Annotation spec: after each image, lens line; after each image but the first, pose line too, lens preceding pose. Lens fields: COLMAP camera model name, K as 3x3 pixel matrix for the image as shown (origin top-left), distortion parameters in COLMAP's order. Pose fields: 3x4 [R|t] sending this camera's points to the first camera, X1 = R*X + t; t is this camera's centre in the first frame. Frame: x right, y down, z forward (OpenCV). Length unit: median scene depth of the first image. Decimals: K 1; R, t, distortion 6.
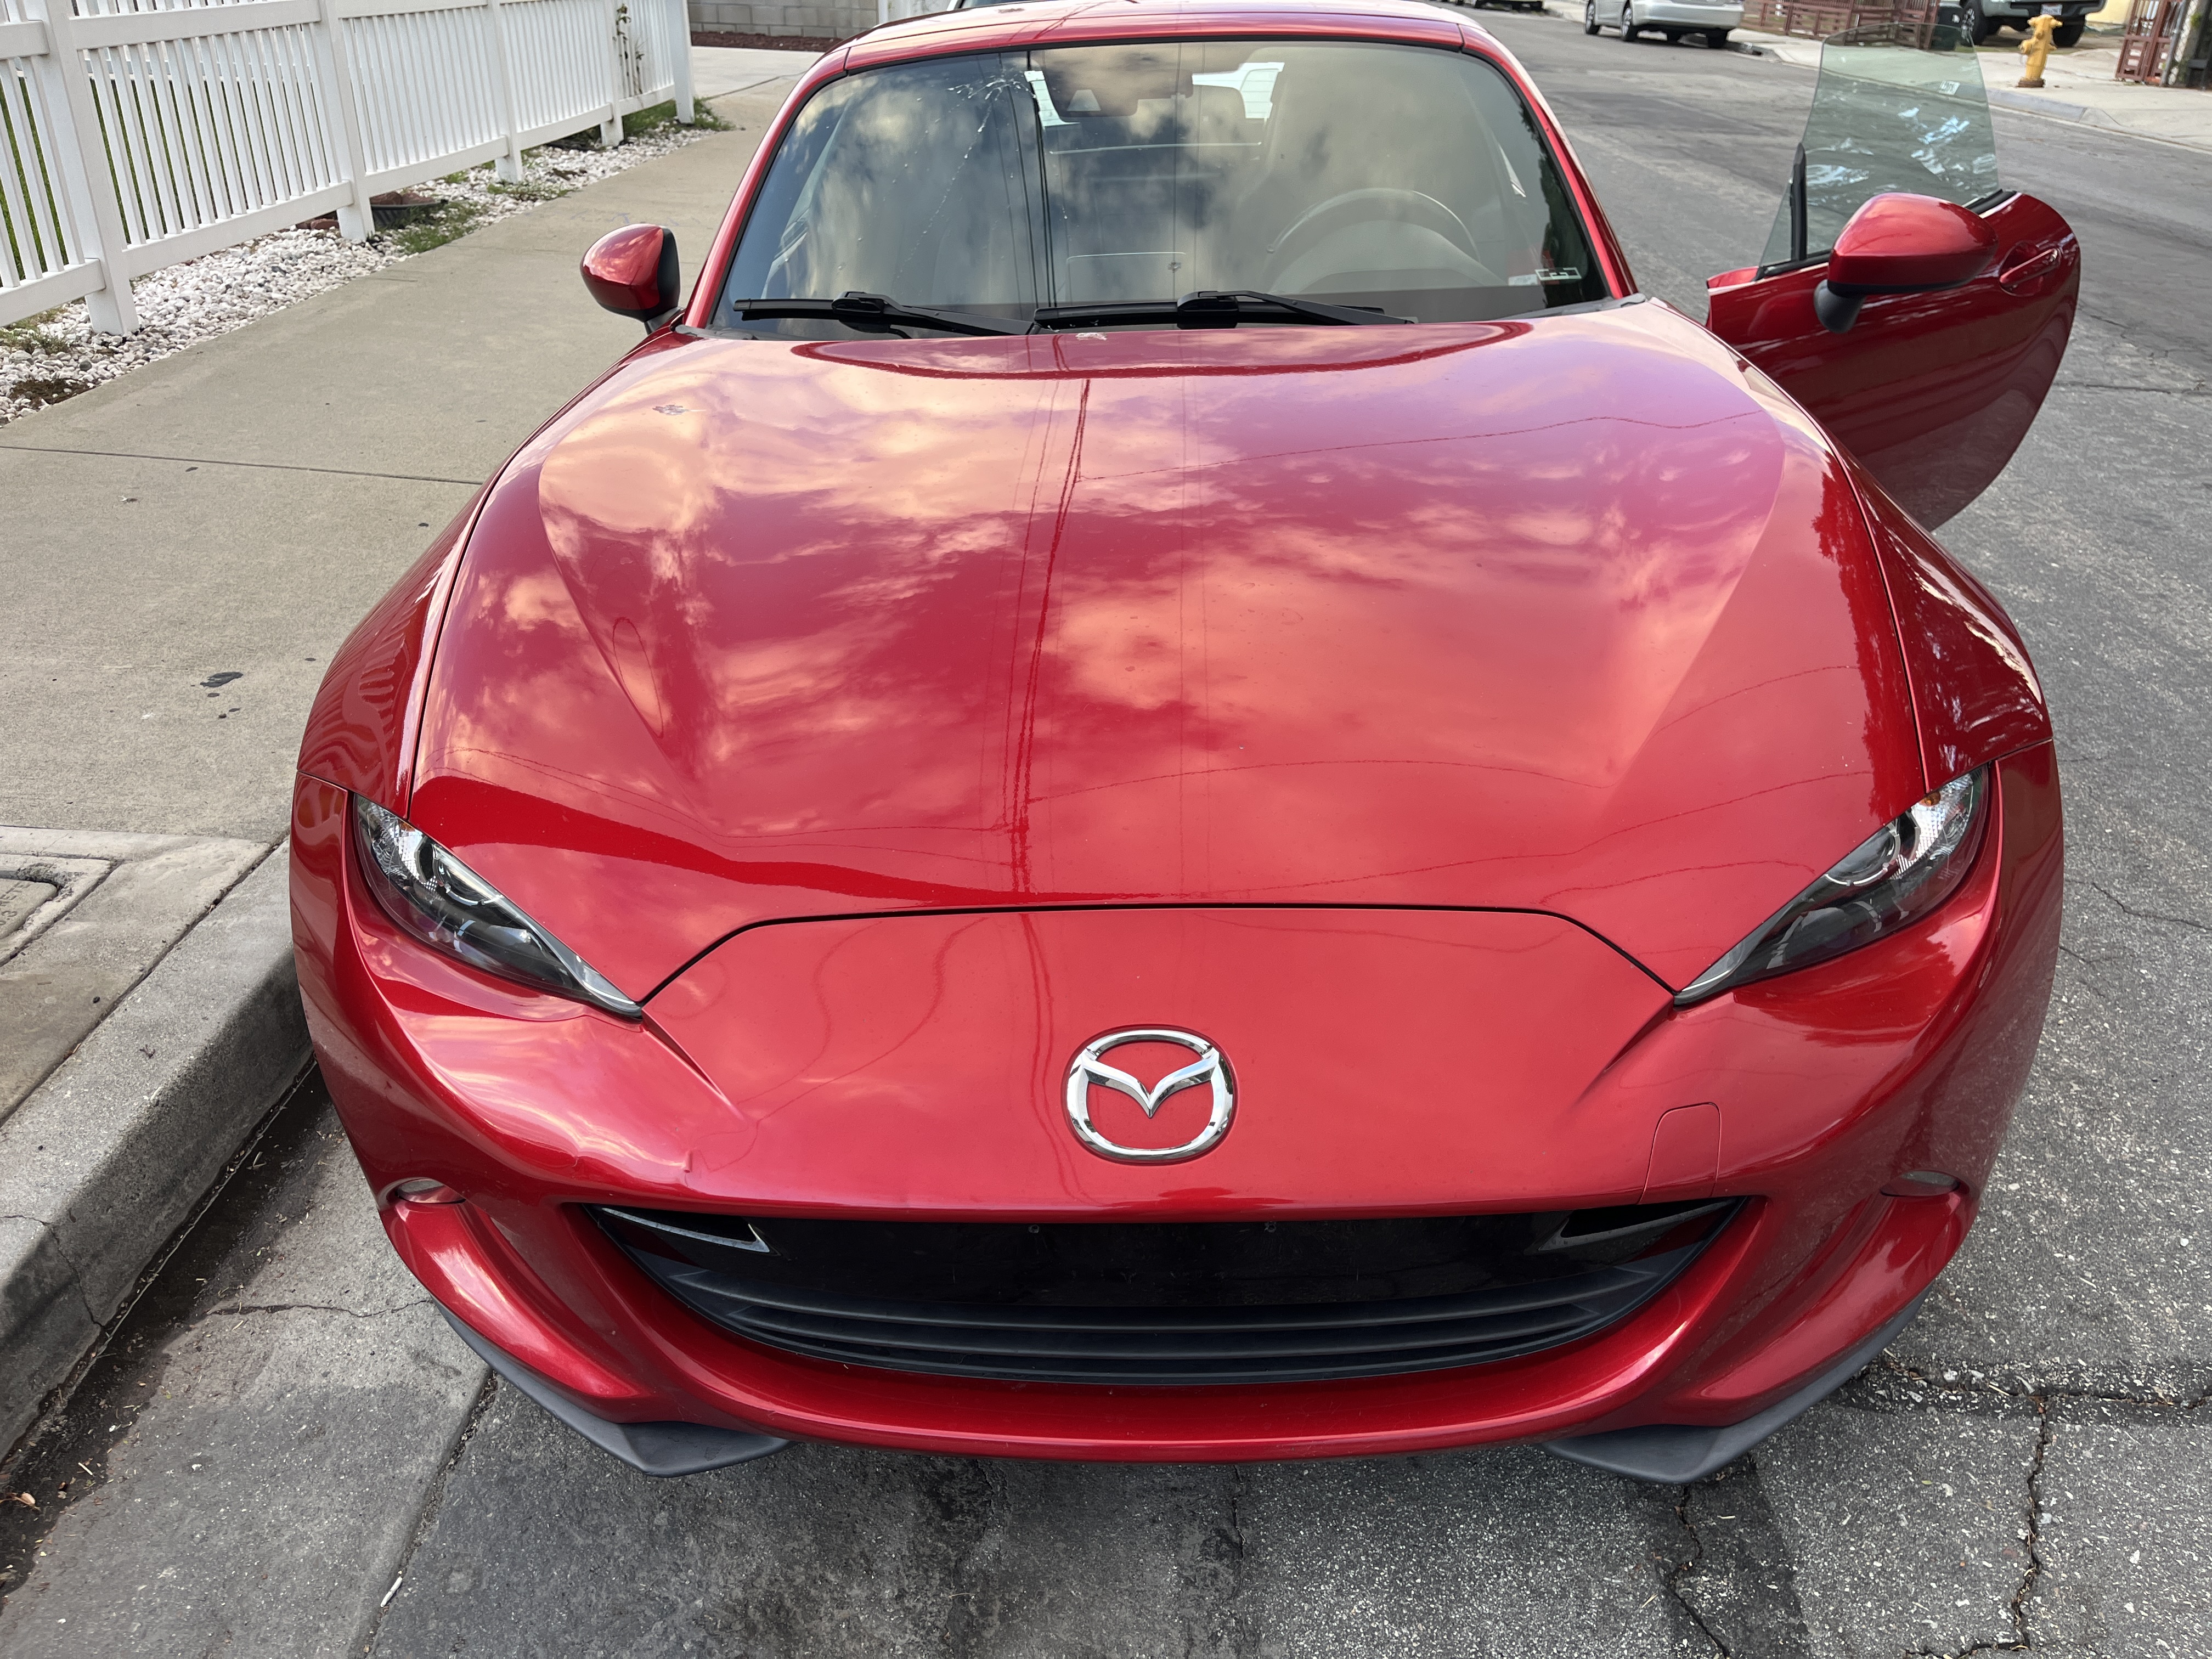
lens RADIAL K [[1685.0, 0, 1106.0], [0, 1685.0, 829.5], [0, 0, 1]] dist [0.048269, -0.087668]
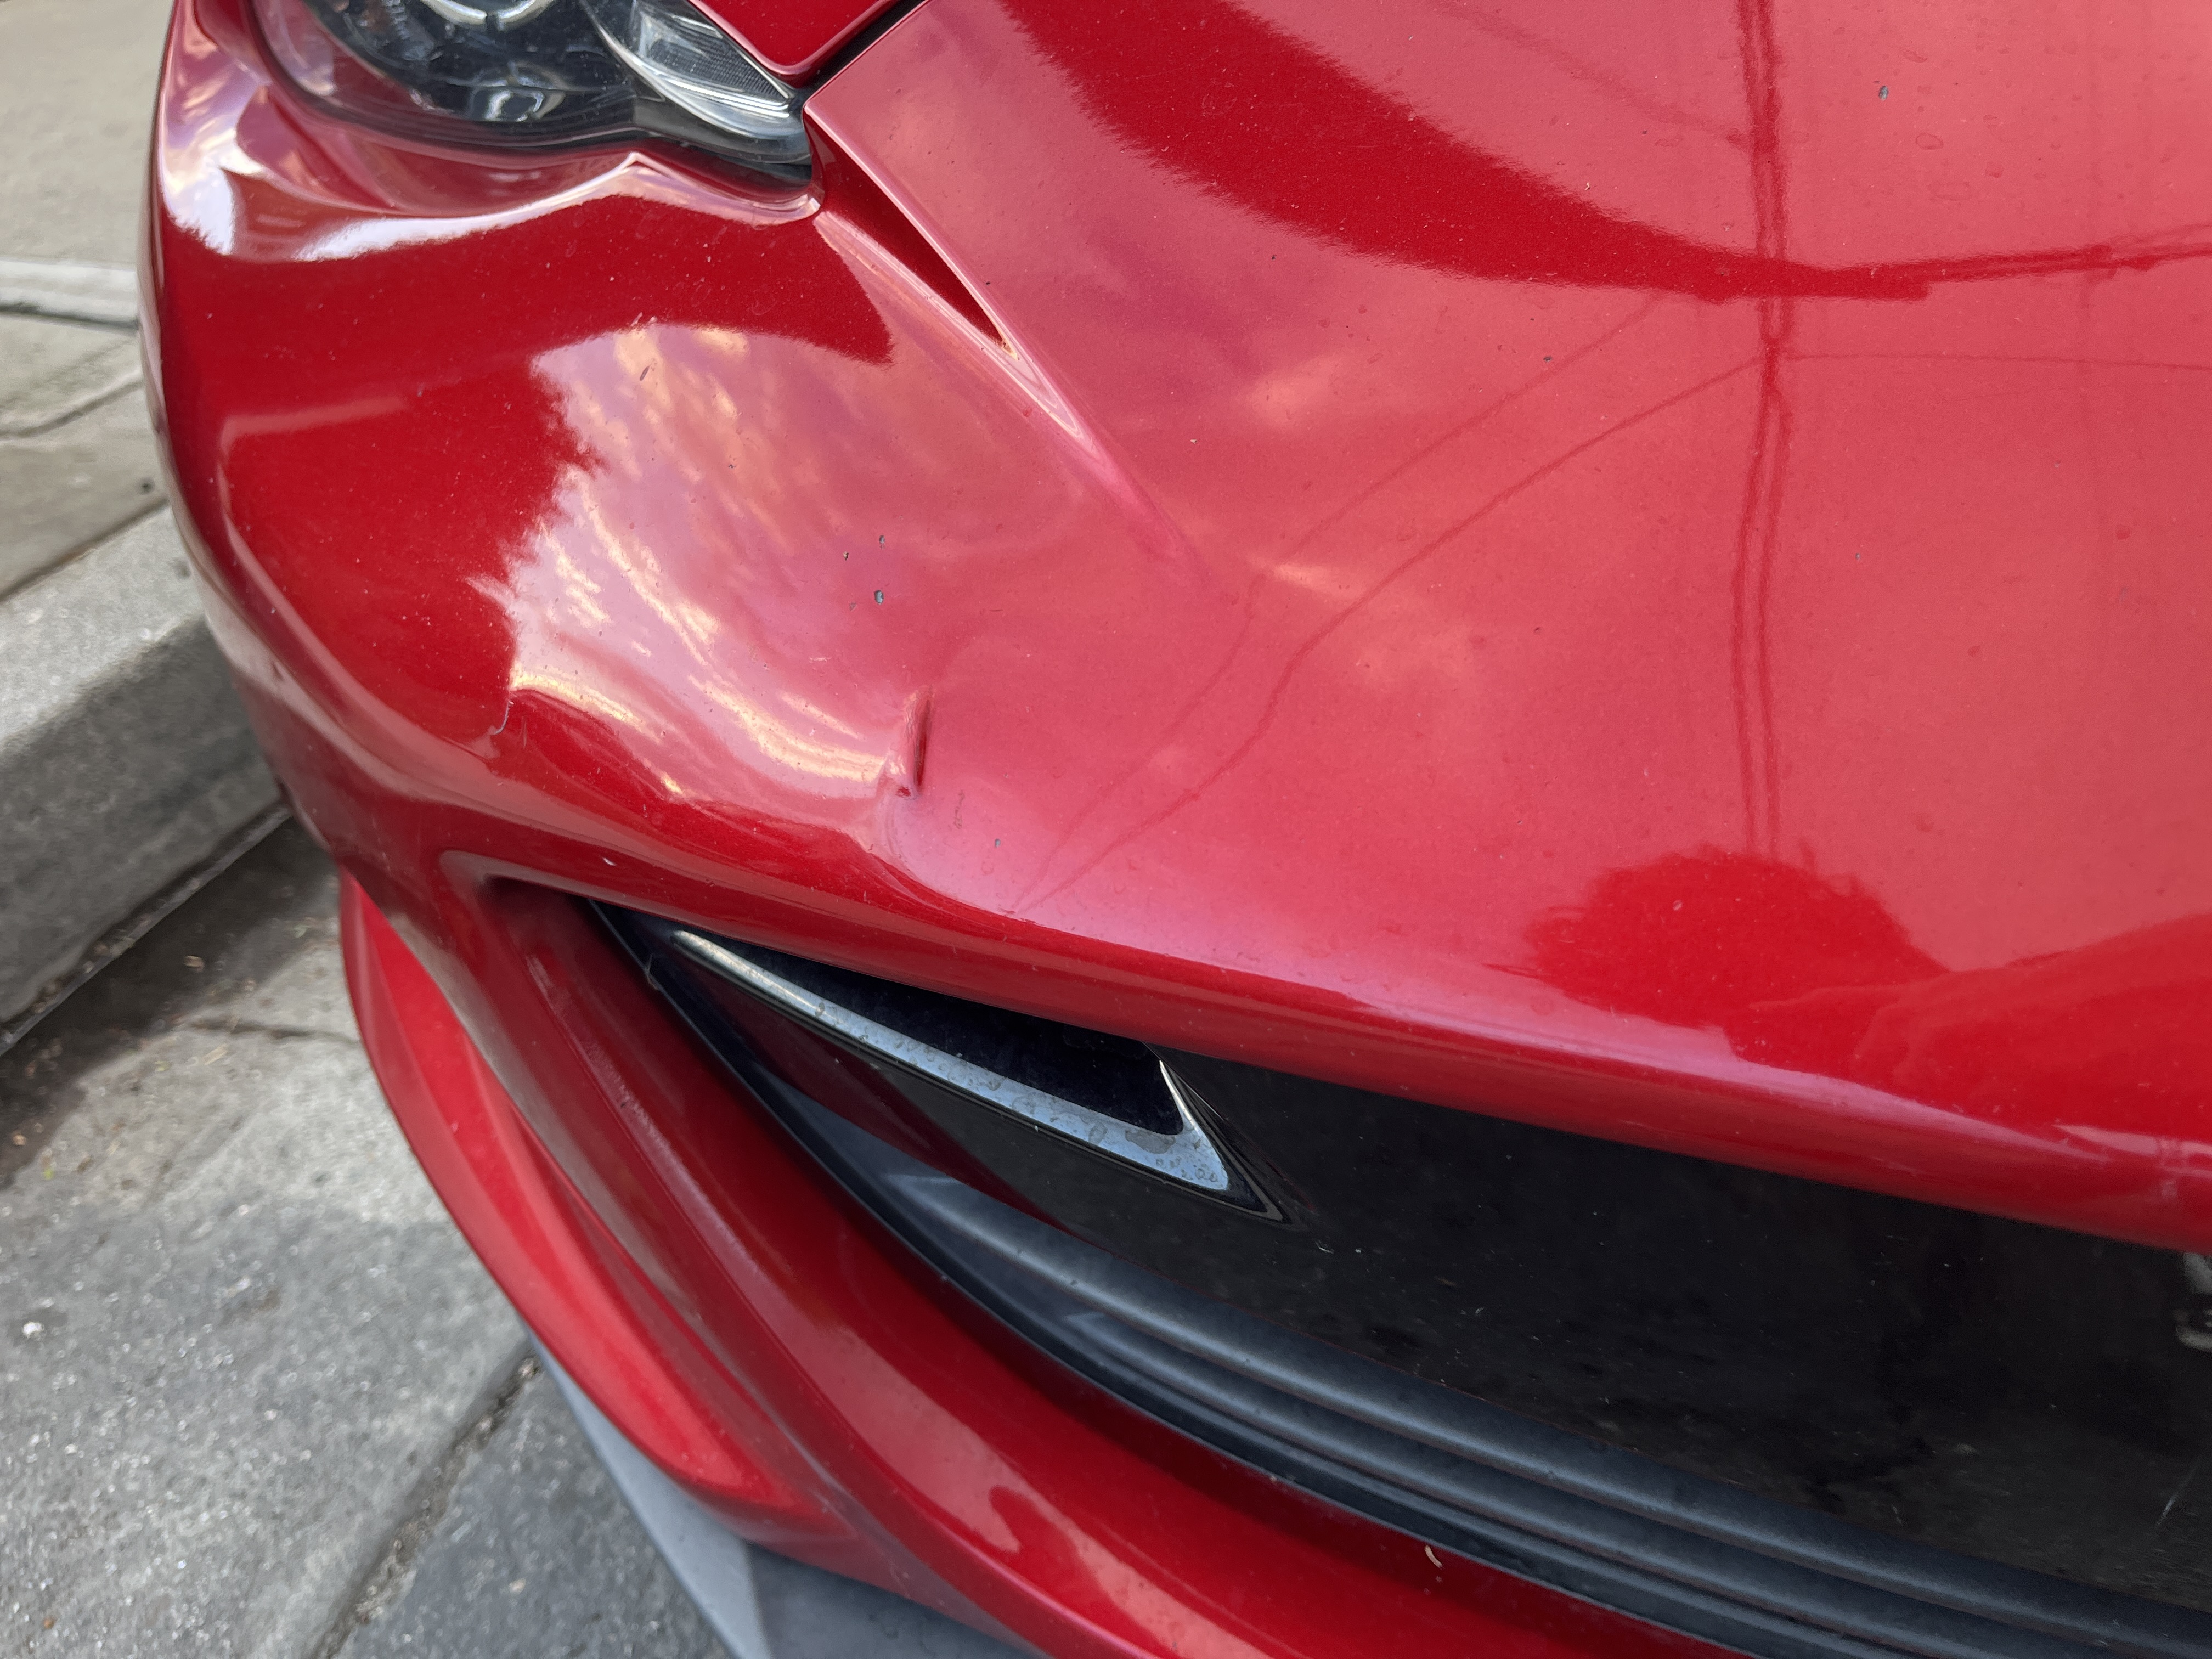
lens RADIAL K [[1685.0, 0, 1106.0], [0, 1685.0, 829.5], [0, 0, 1]] dist [0.048269, -0.087668]
pose [[0.963136, 0.121222, -0.240155, -0.123200], [-0.089298, 0.986165, 0.139657, 0.124852], [0.253762, -0.113063, 0.960636, 0.577228]]
